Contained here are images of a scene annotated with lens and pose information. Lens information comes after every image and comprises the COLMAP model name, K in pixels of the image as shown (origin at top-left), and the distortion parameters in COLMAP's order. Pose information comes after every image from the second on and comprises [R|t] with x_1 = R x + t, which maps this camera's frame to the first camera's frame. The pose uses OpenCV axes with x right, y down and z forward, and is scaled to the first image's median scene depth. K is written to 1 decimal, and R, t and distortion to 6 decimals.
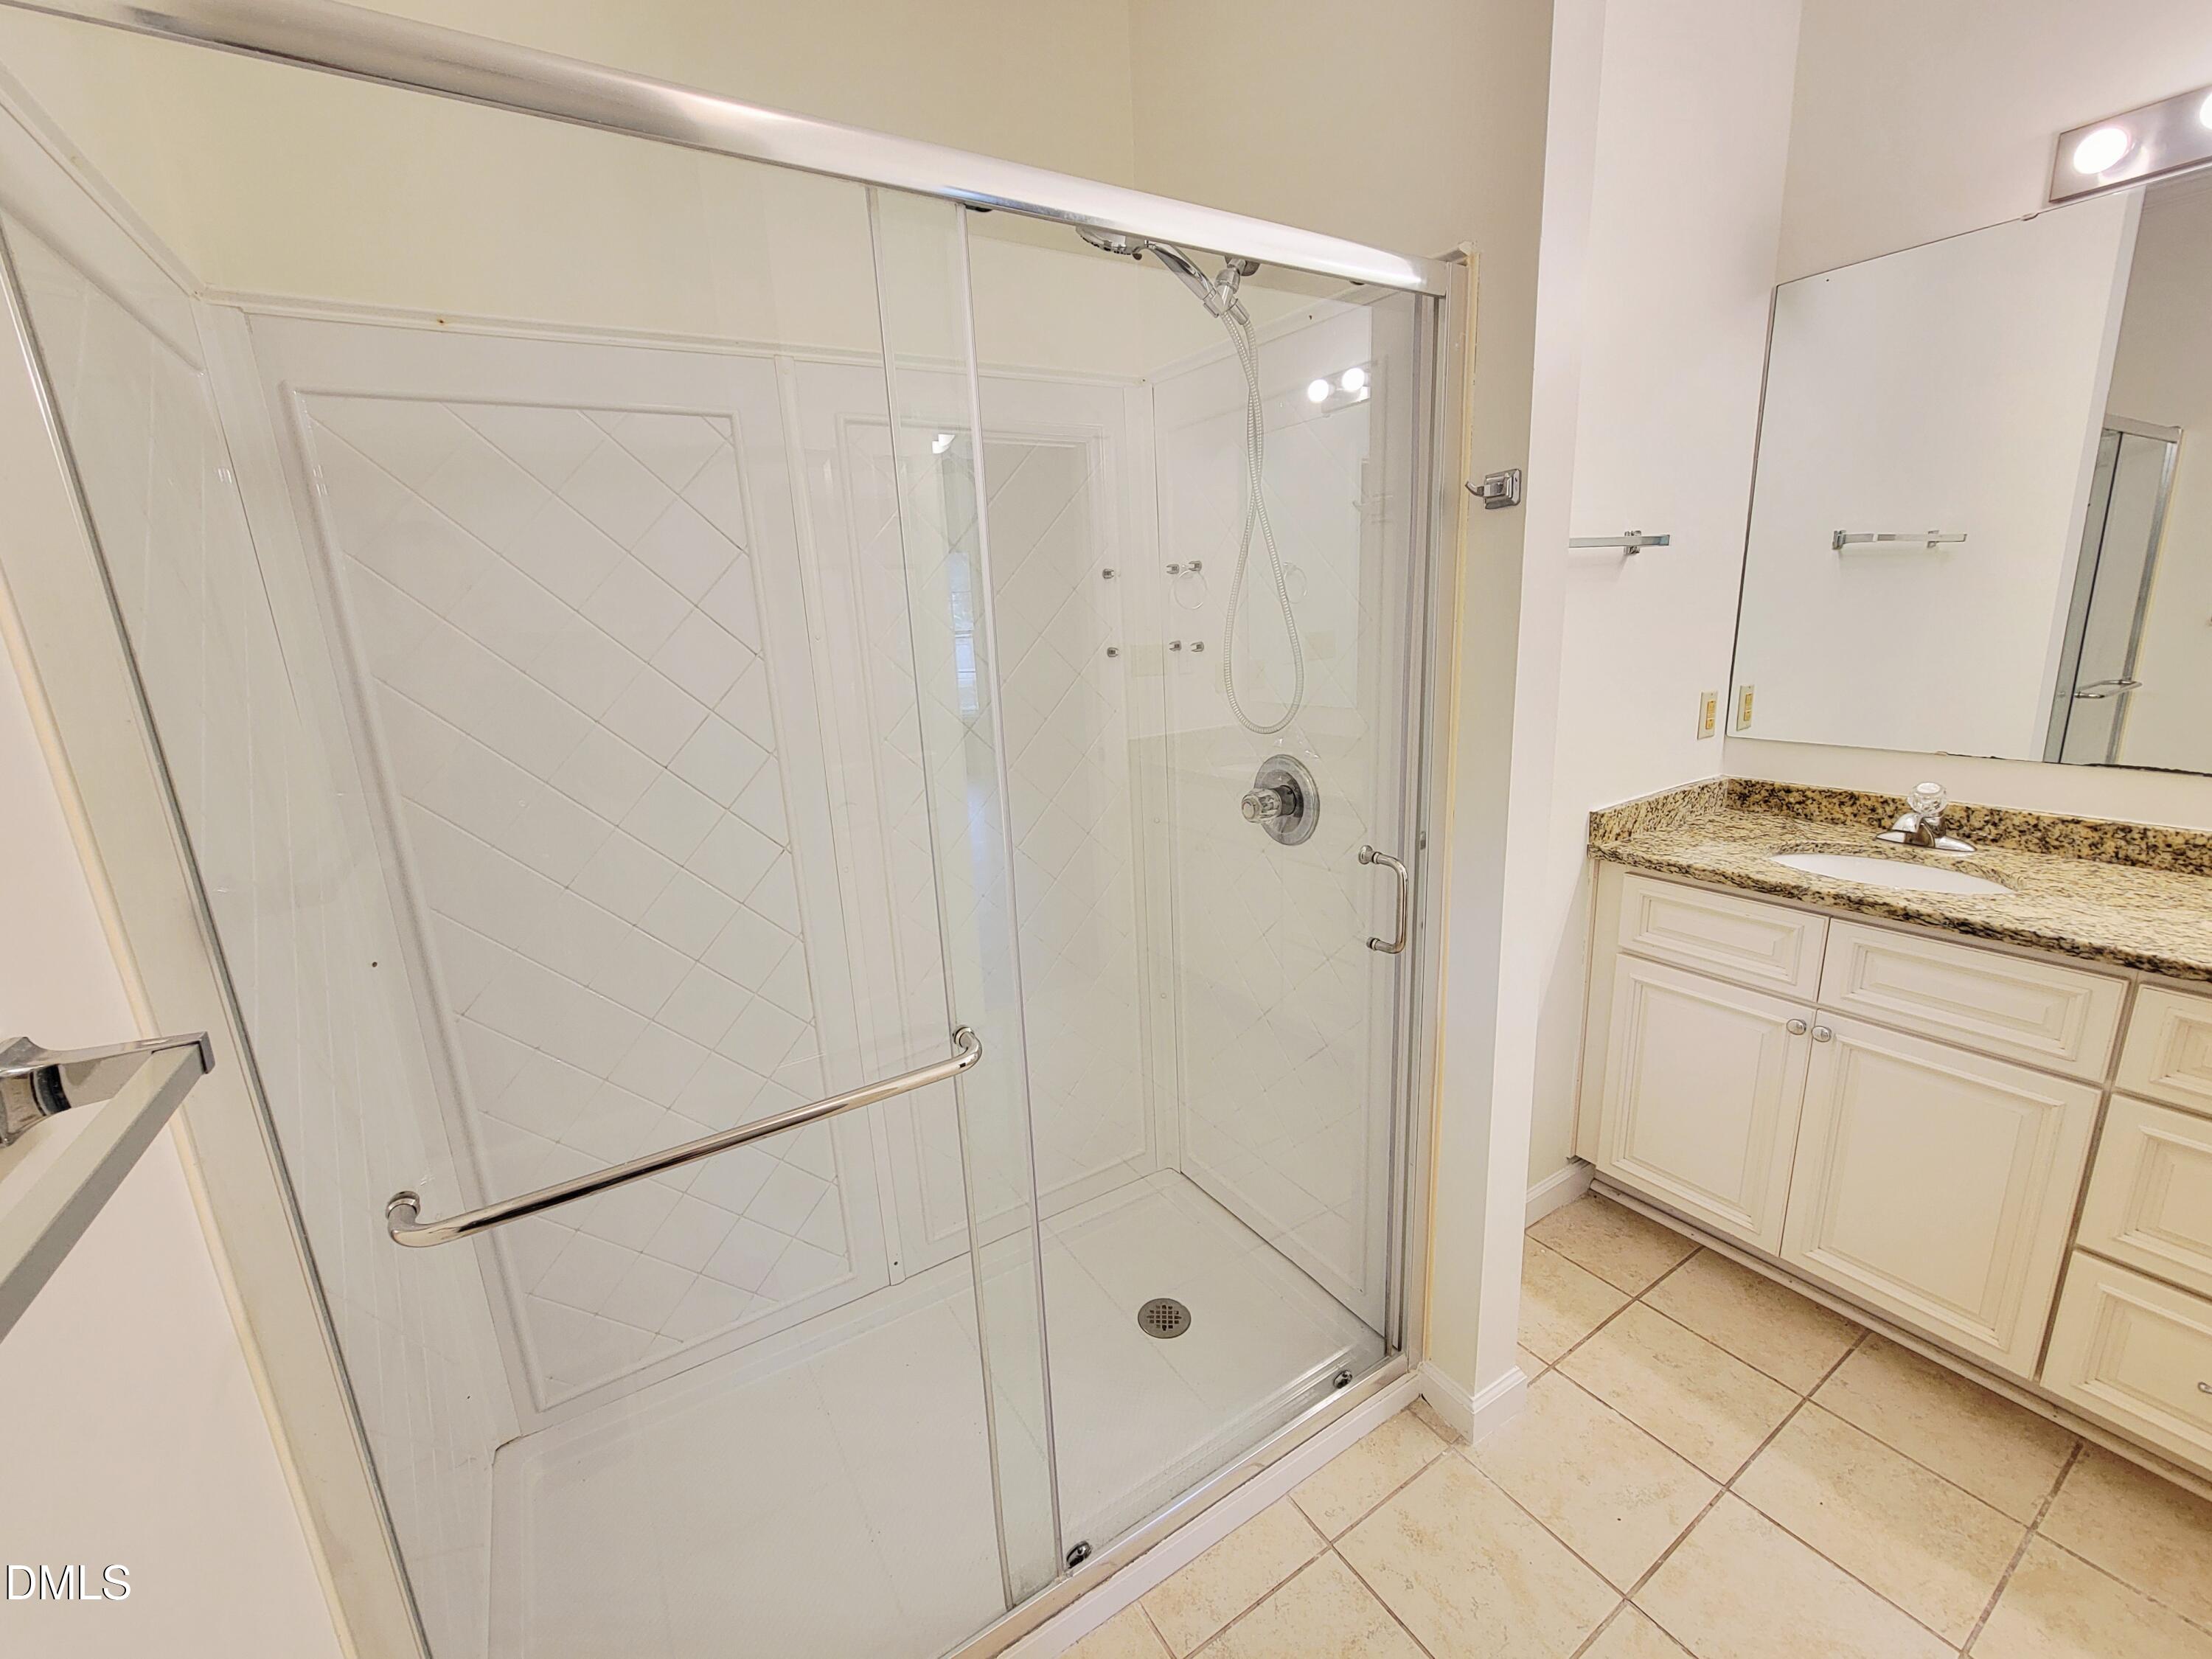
lens RADIAL K [[901.5, 0, 1094.3], [0, 901.5, 830.3], [0, 0, 1]] dist [0.002830, -0.004657]
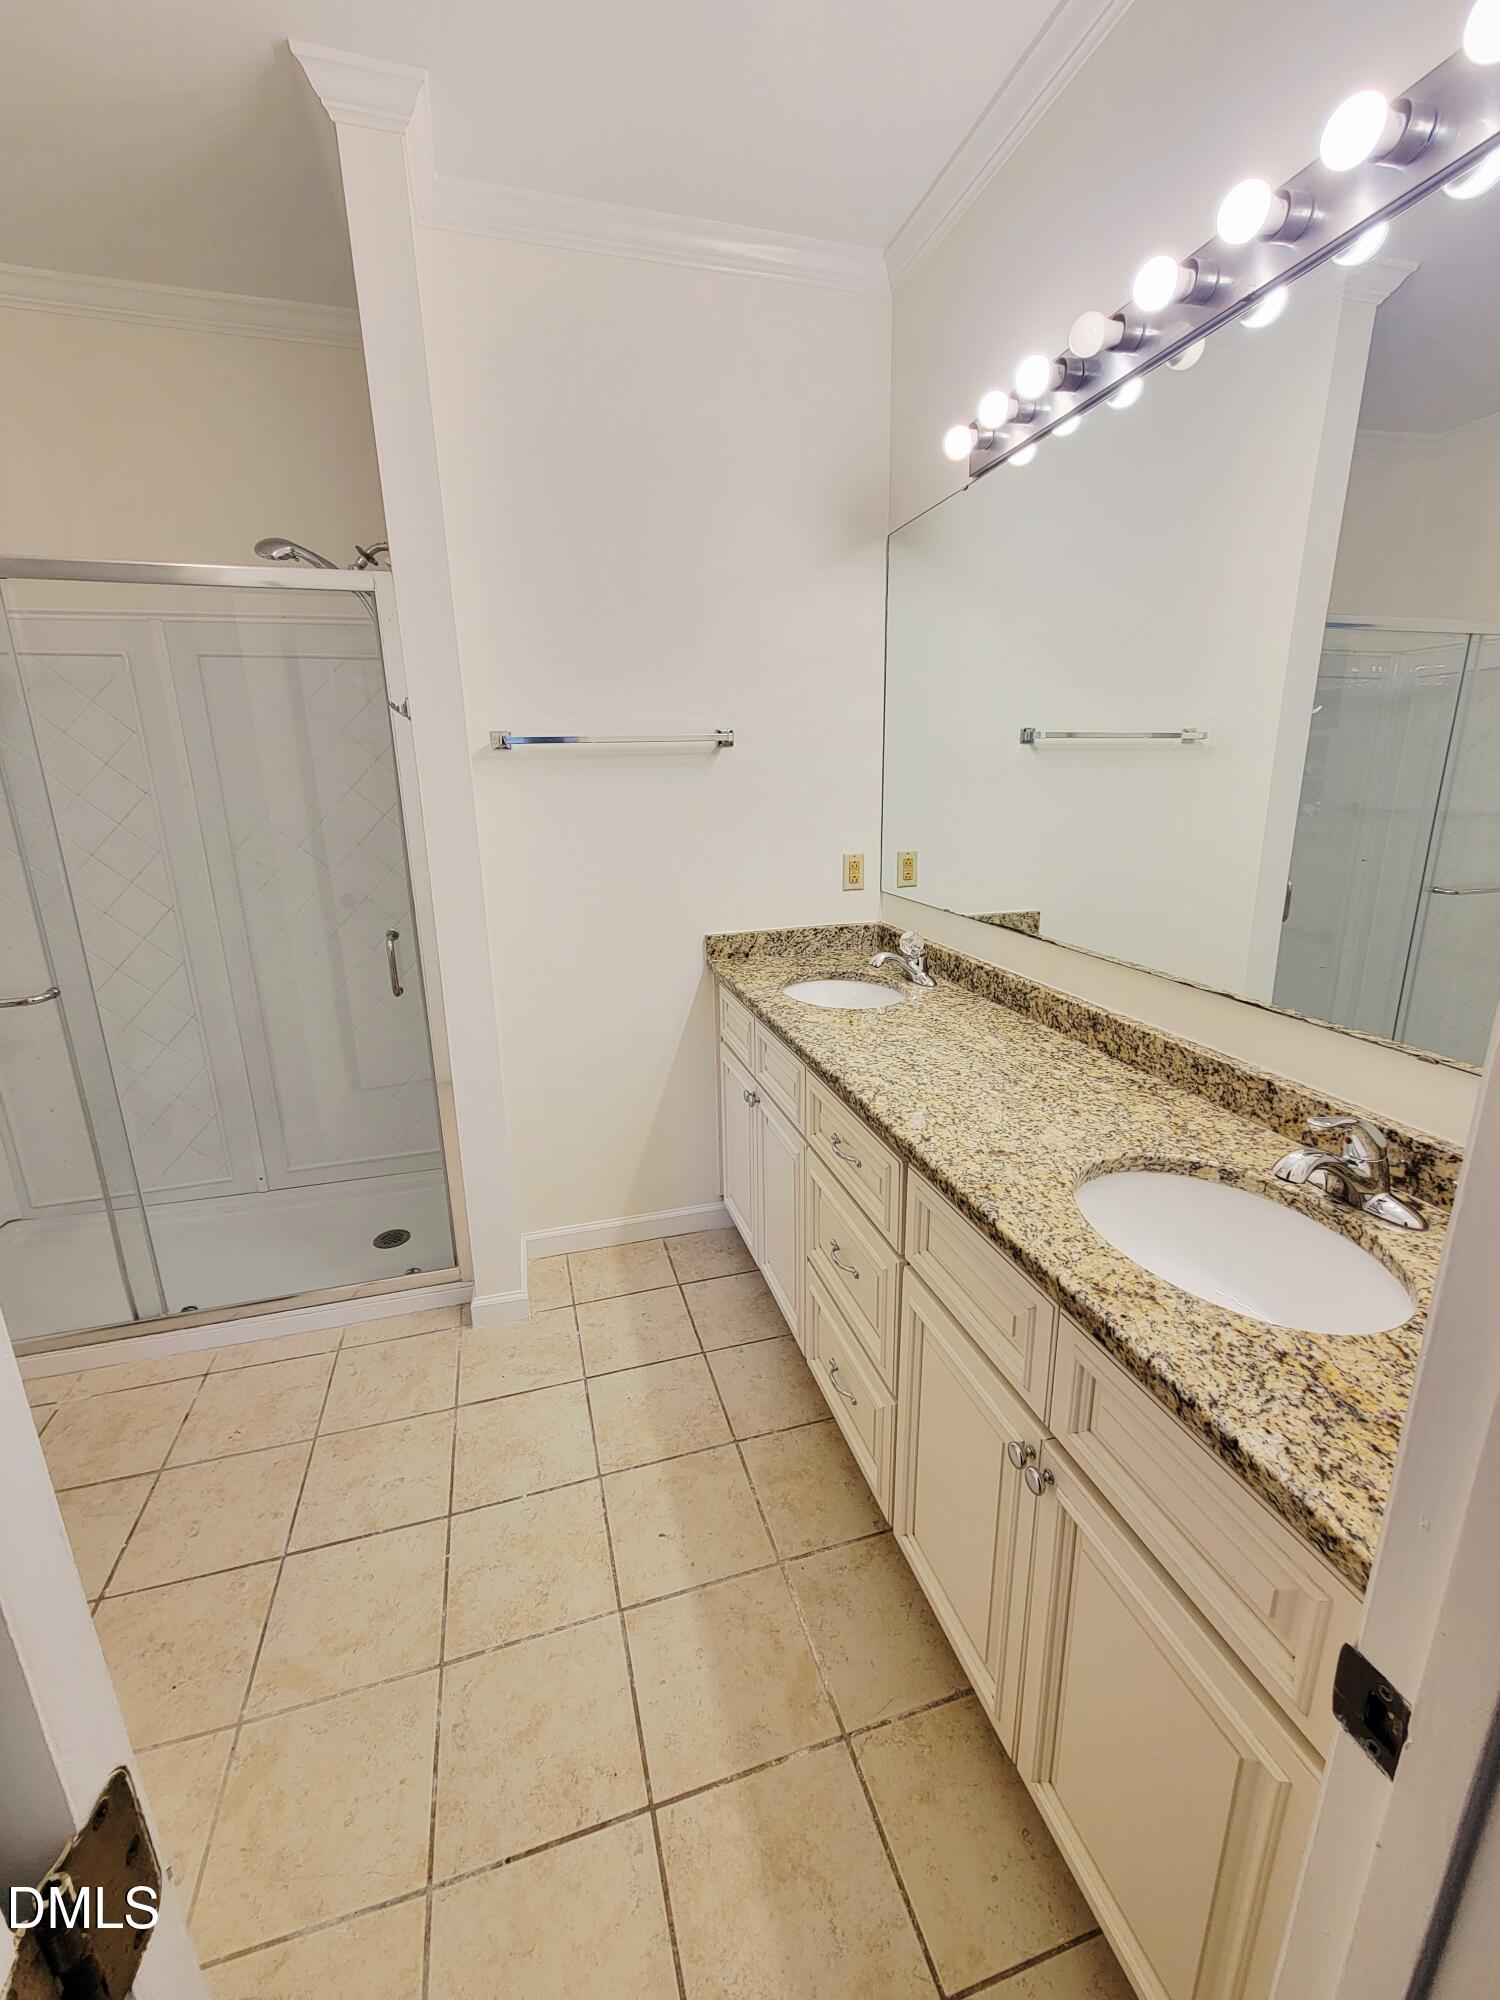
lens RADIAL K [[815.1, 0, 751.9], [0, 815.1, 990.4], [0, 0, 1]] dist [0.002830, -0.004657]
pose [[0.964947, 0.102201, -0.241728, 1.009827], [-0.094386, 0.994575, 0.043722, 0.002396], [0.244885, -0.019374, 0.969359, -0.195947]]
